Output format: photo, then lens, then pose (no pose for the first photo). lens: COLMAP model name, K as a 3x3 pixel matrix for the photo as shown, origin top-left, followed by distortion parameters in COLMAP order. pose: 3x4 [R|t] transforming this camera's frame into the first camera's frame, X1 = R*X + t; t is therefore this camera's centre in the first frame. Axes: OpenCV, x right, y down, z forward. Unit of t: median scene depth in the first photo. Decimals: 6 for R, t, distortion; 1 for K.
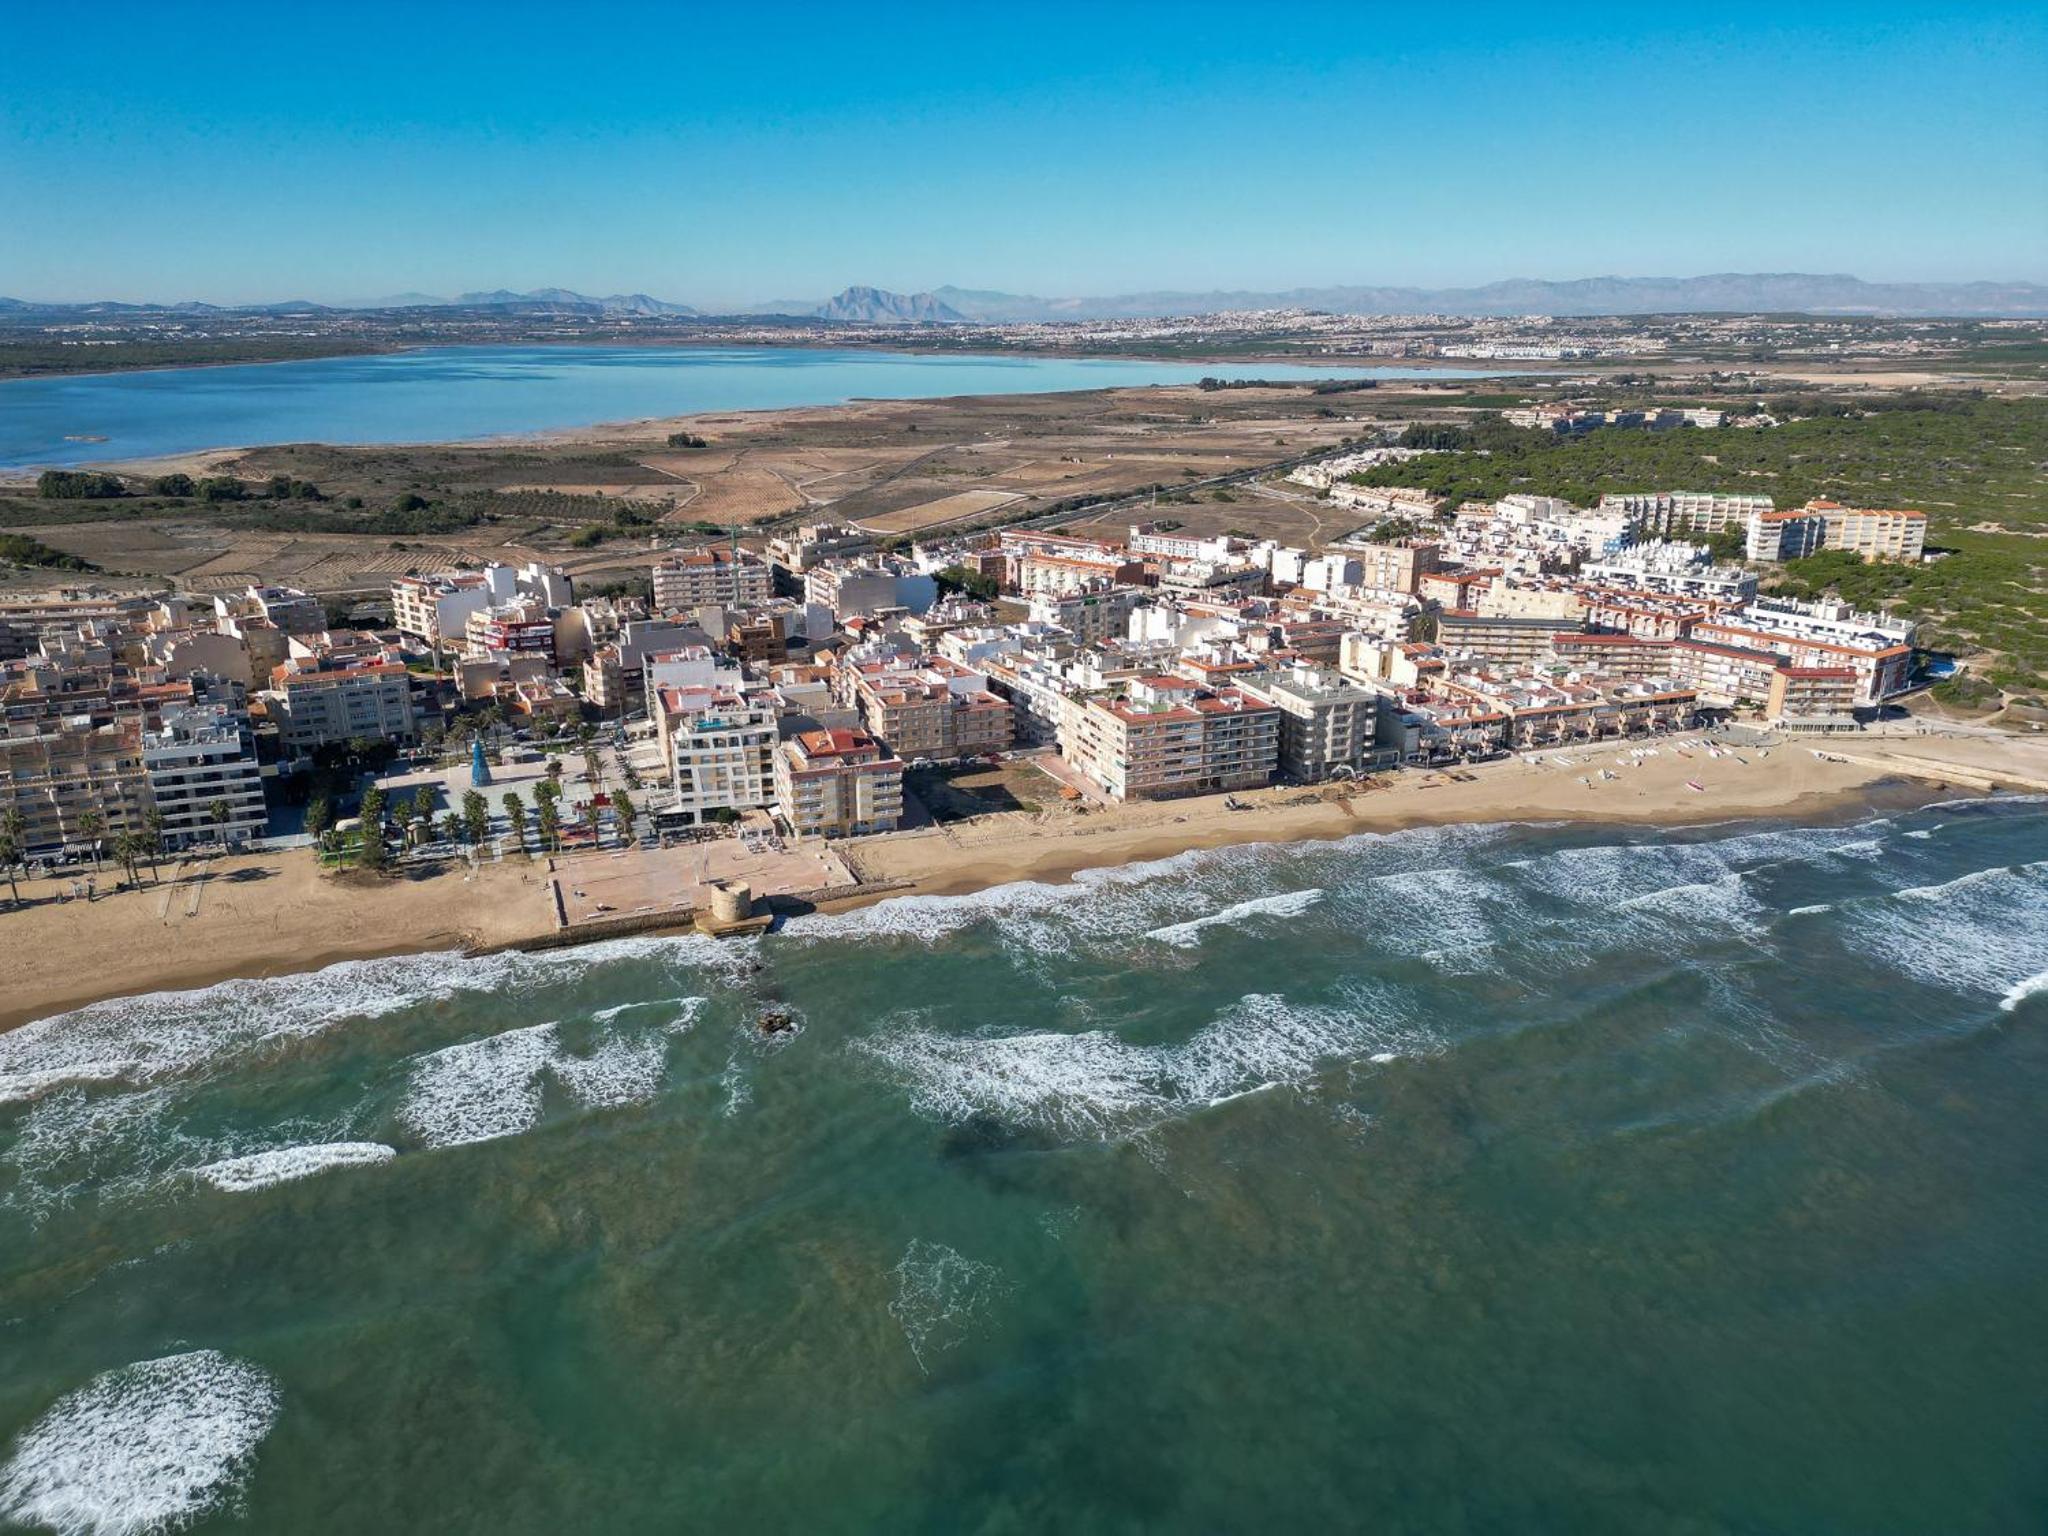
lens RADIAL K [[1428.1, 0, 1021.6], [0, 1428.1, 786.7], [0, 0, 1]] dist [0.061968, -0.057530]
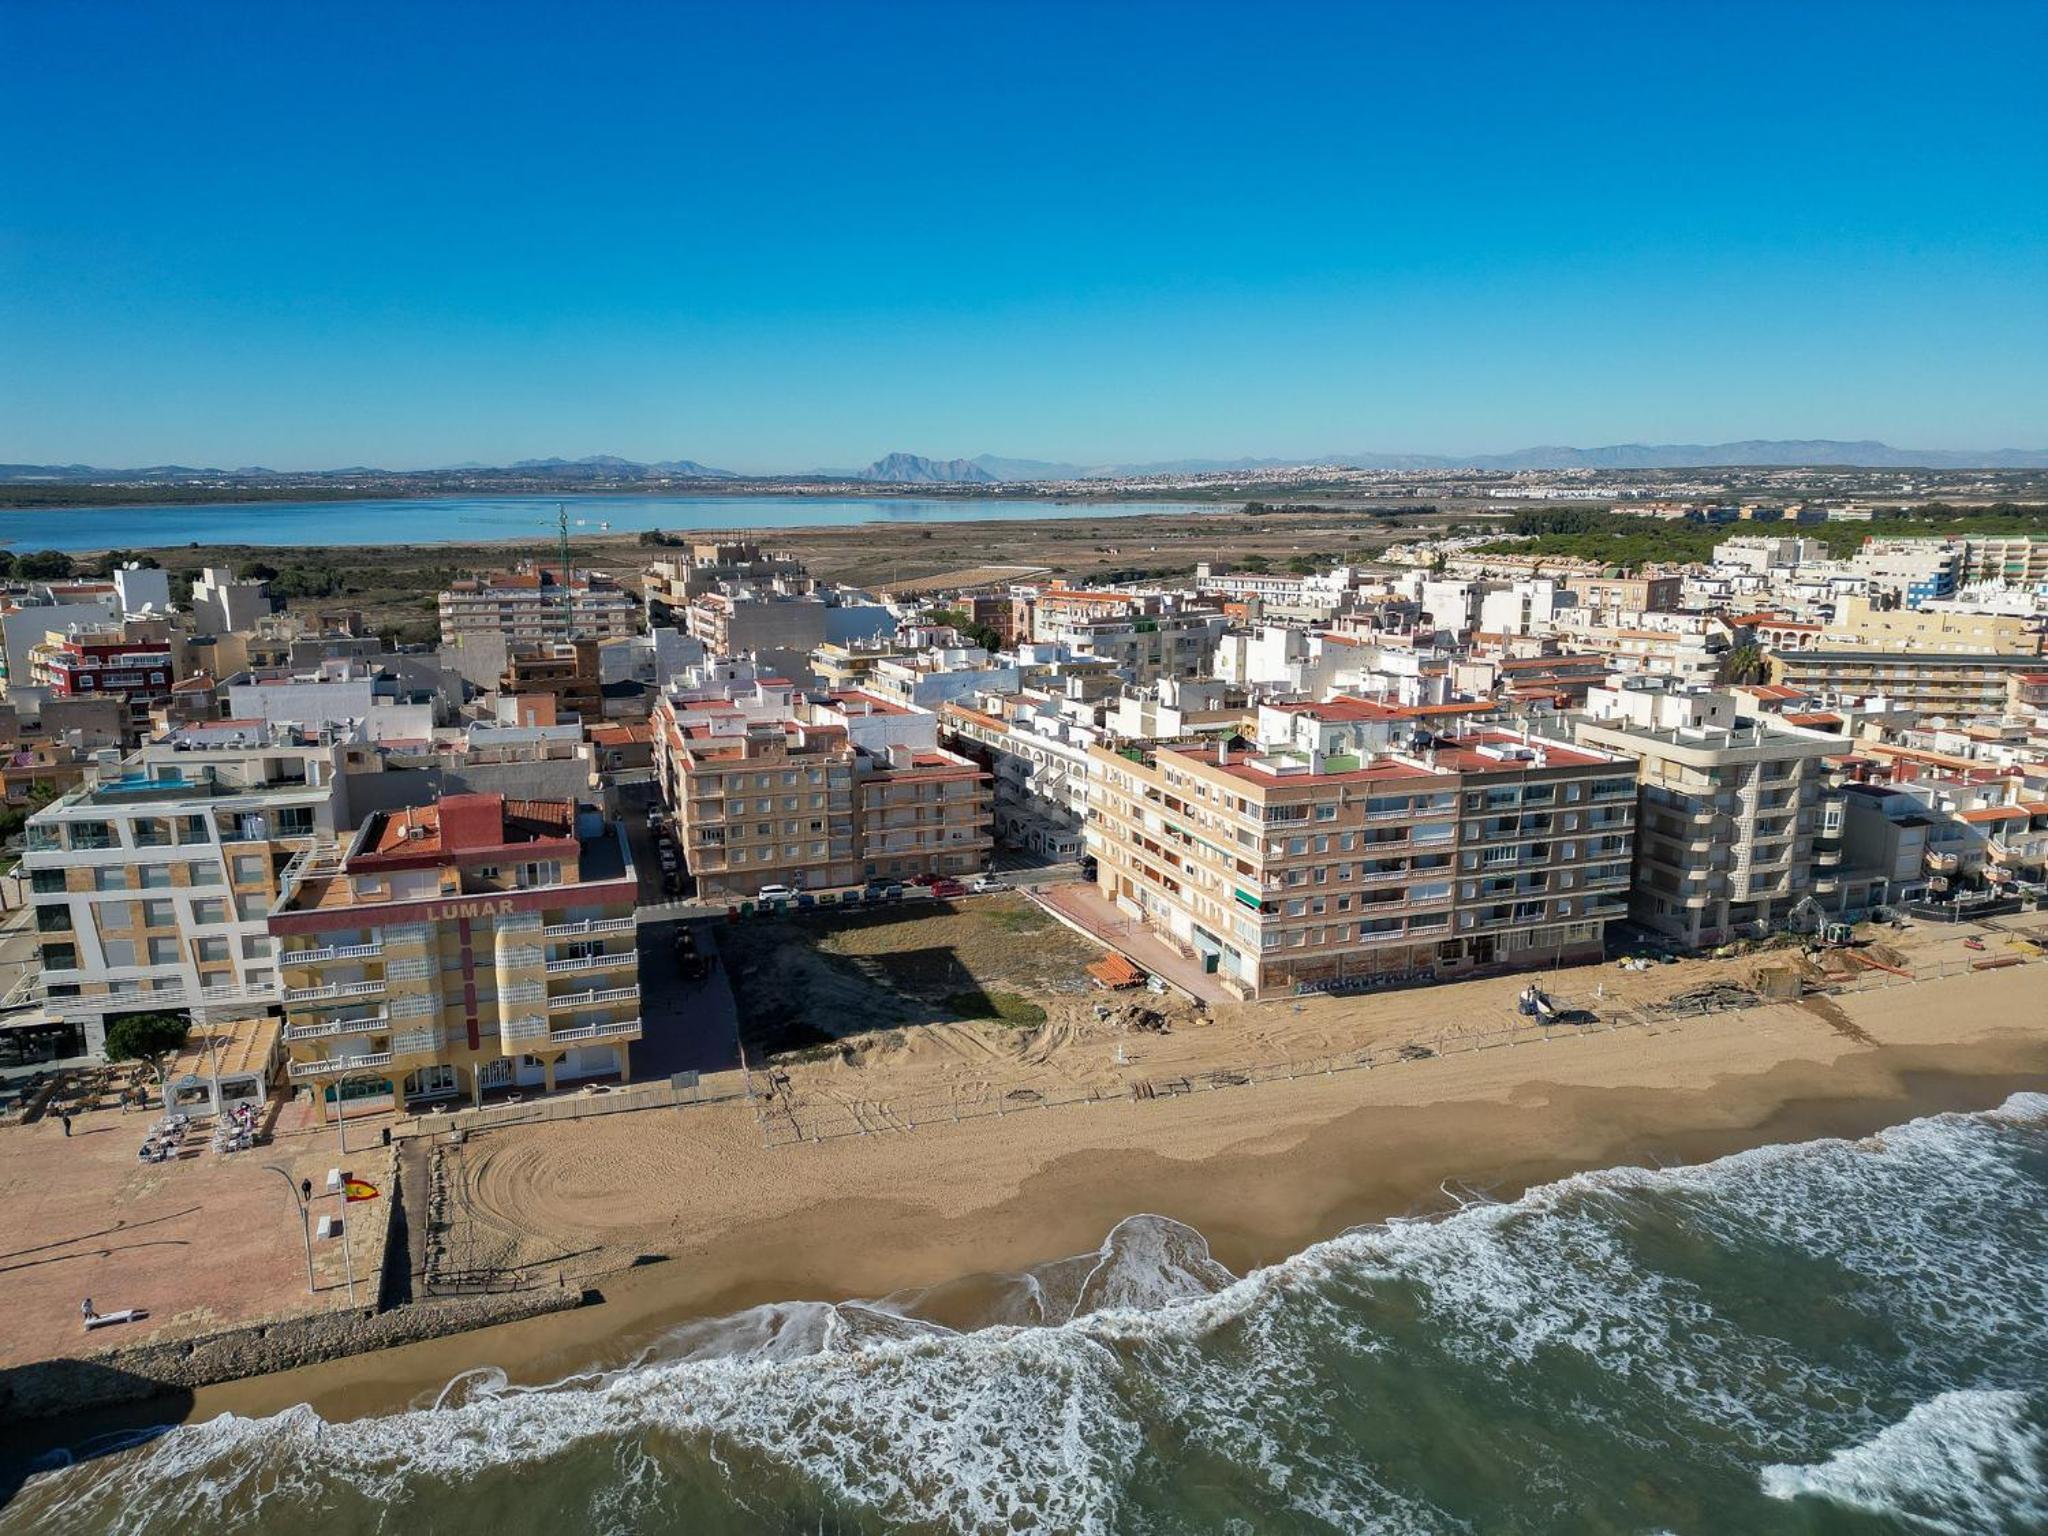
lens RADIAL K [[1428.1, 0, 1017.0], [0, 1428.1, 760.8], [0, 0, 1]] dist [0.061968, -0.057530]
pose [[0.999617, 0.003922, -0.027399, 0.013665], [-0.007363, 0.991921, -0.126641, -0.002742], [0.026681, 0.126794, 0.991570, 0.487366]]
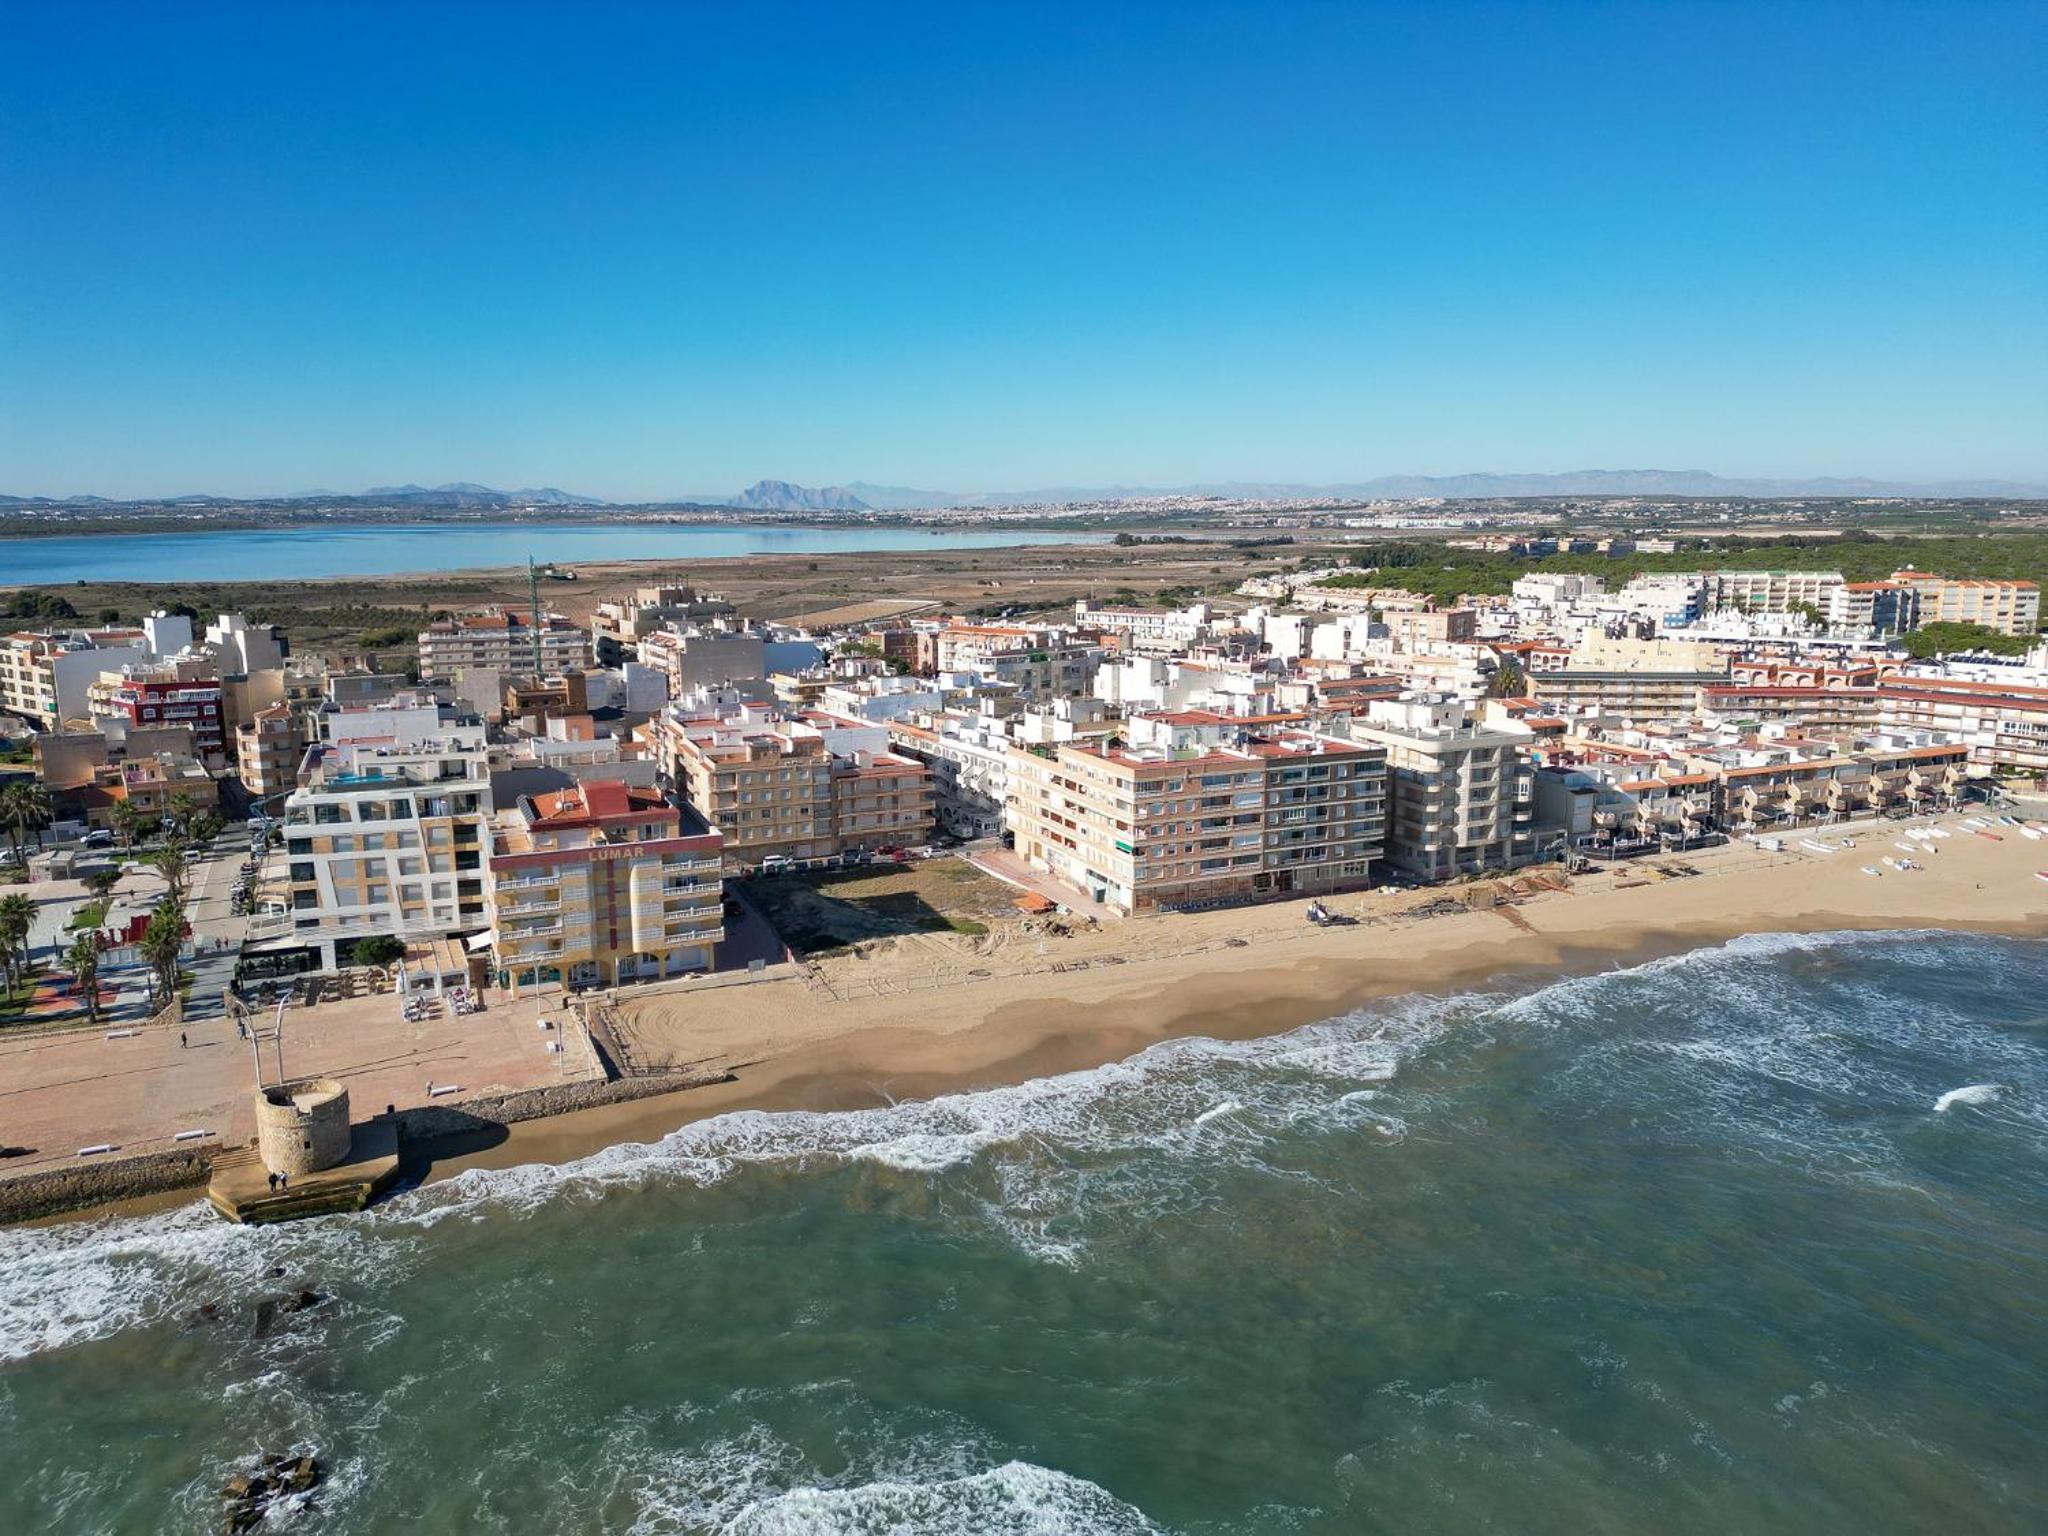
lens RADIAL K [[1428.1, 0, 1020.8], [0, 1428.1, 766.7], [0, 0, 1]] dist [0.061968, -0.057530]
pose [[0.998030, -0.014056, 0.061150, -0.004599], [0.022517, 0.989901, -0.139962, 0.024789], [-0.058565, 0.141064, 0.988267, 0.352157]]
